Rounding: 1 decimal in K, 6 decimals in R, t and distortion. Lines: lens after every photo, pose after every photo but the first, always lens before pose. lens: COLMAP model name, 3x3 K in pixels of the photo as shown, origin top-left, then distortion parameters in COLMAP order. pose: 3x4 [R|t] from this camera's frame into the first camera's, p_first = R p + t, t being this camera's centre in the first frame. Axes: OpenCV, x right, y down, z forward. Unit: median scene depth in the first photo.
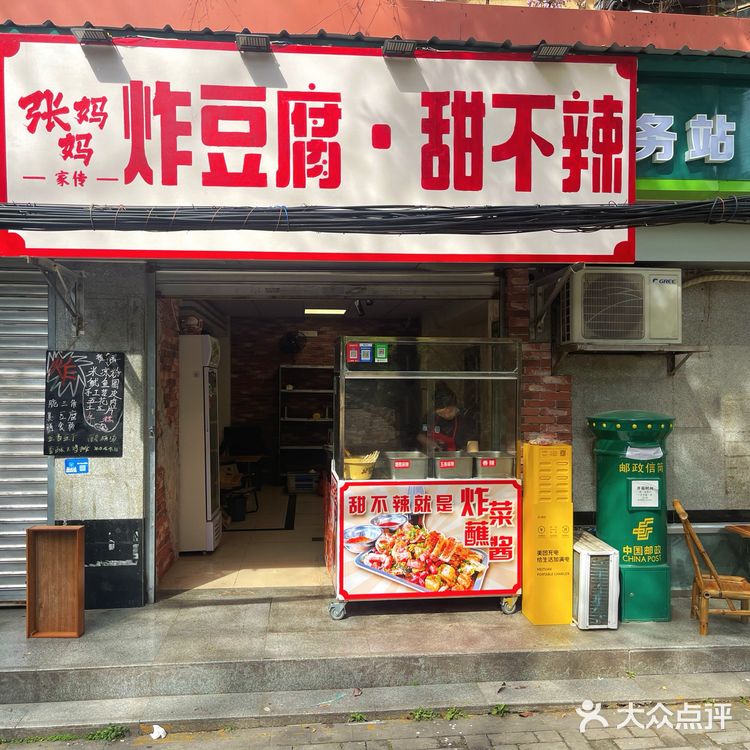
lens RADIAL K [[746.7, 0, 377.7], [0, 746.7, 368.1], [0, 0, 1]] dist [0.037408, 0.000000]
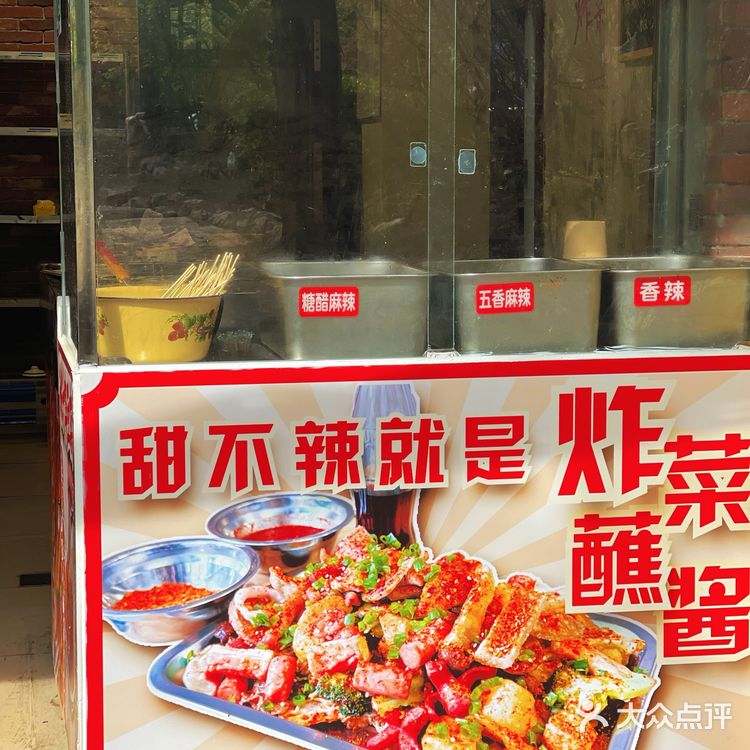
lens RADIAL K [[1799.4, 0, 376.6], [0, 1799.4, 378.7], [0, 0, 1]] dist [0.181911, 0.000000]
pose [[0.996492, -0.016731, 0.082005, -0.002067], [0.005708, 0.991118, 0.132862, 0.074277], [-0.083499, -0.131928, 0.987736, 0.392968]]
